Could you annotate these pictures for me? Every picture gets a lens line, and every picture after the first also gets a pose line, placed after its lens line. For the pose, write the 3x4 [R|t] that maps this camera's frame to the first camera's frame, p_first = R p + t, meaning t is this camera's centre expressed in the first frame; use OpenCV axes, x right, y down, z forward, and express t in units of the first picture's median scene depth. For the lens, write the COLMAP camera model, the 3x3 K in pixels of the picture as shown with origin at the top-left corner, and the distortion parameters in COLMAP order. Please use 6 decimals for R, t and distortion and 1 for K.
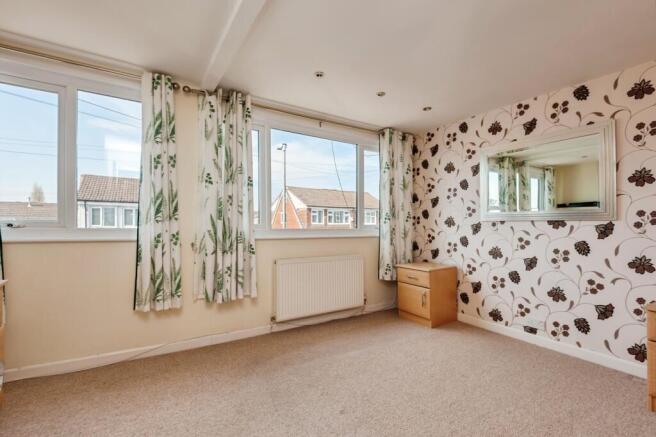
lens RADIAL K [[296.0, 0, 328.0], [0, 296.0, 218.5], [0, 0, 1]] dist [0.013275, -0.000113]
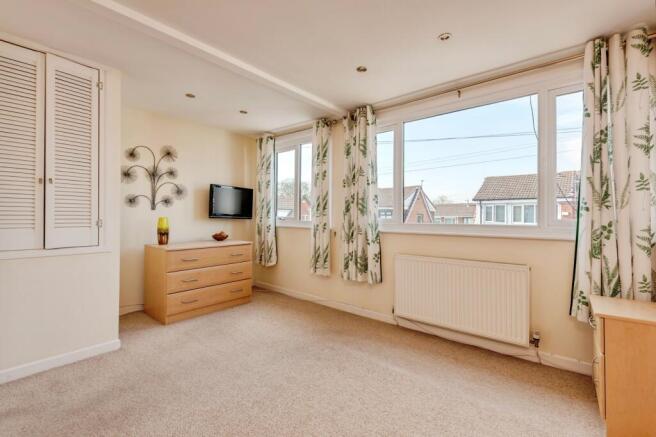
lens RADIAL K [[300.1, 0, 328.3], [0, 300.1, 211.9], [0, 0, 1]] dist [0.024830, -0.000458]
pose [[0.299076, -0.024093, -0.953925, 0.720155], [0.012890, 0.999692, -0.021207, 0.015595], [0.954142, -0.005954, 0.299294, 0.461940]]
